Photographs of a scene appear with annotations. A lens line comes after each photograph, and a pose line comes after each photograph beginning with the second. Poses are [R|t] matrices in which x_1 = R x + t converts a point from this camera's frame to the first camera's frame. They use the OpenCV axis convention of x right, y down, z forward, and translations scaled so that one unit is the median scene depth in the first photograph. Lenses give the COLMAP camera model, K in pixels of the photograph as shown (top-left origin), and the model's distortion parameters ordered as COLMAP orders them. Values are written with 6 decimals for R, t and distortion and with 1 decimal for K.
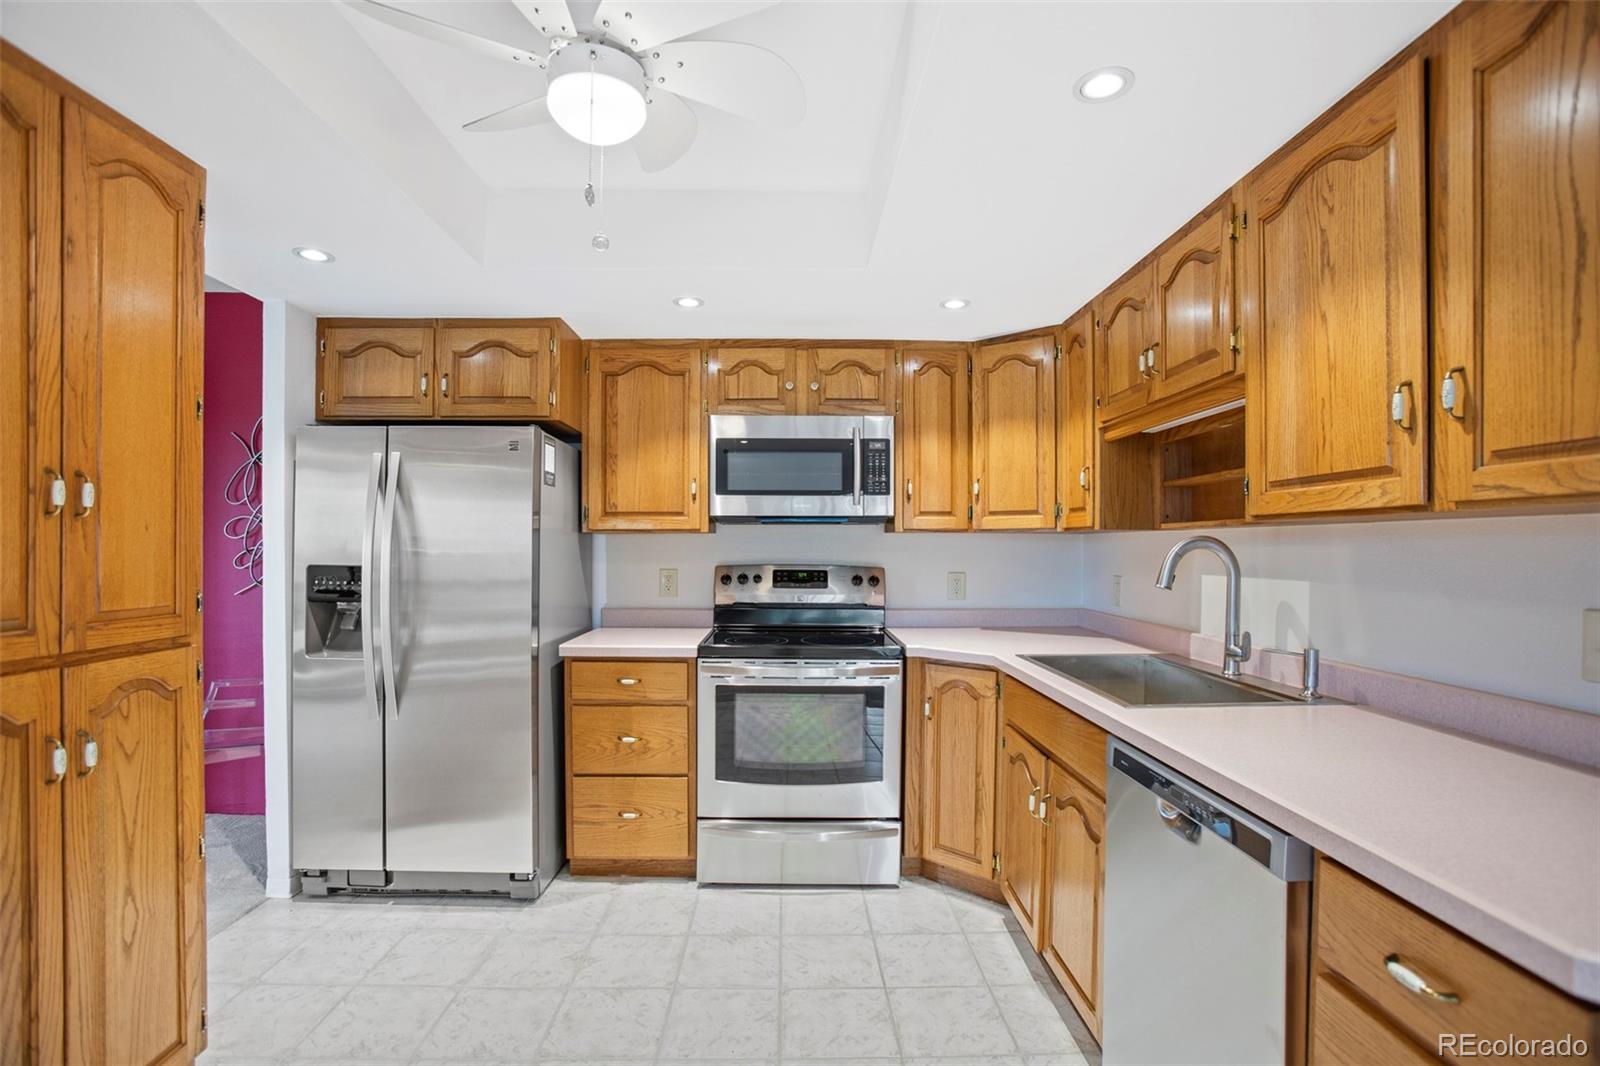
lens RADIAL K [[756.4, 0, 803.2], [0, 756.4, 551.9], [0, 0, 1]] dist [-0.086920, 0.049308]
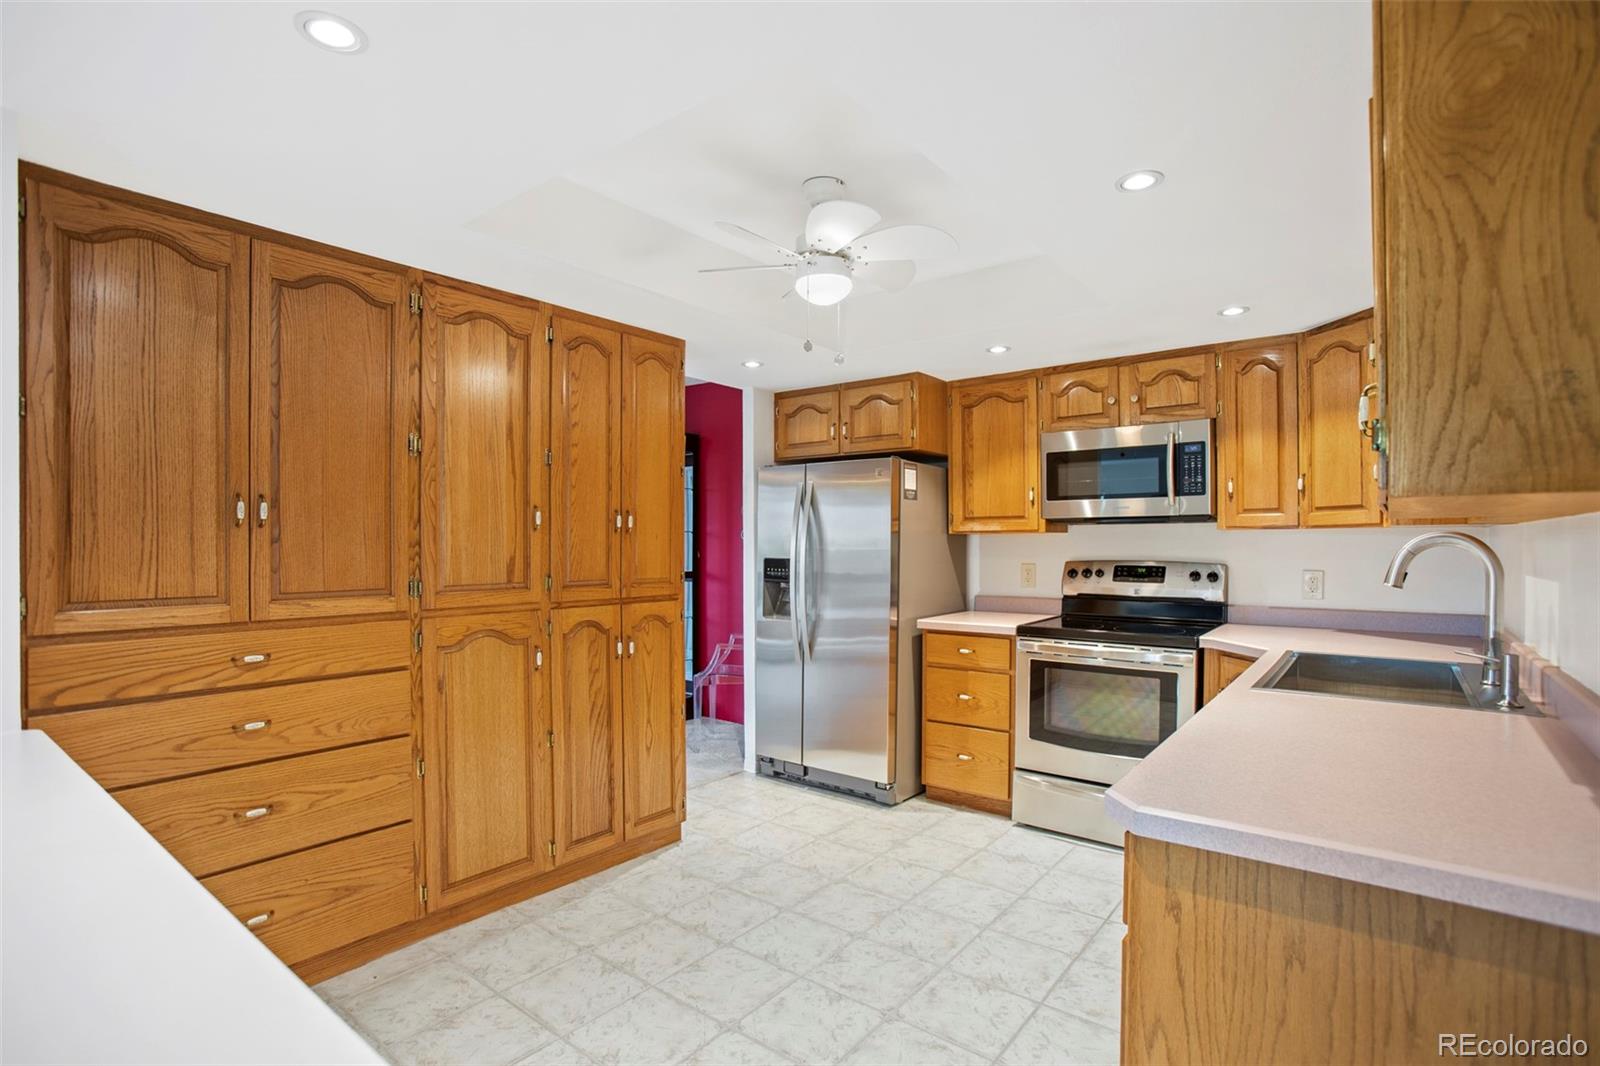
lens RADIAL K [[756.4, 0, 803.2], [0, 756.4, 551.9], [0, 0, 1]] dist [-0.086920, 0.049308]
pose [[0.774693, 0.001096, -0.632337, 0.356395], [0.001505, 0.999992, 0.003576, -0.000748], [0.632336, -0.003722, 0.774685, -0.157858]]
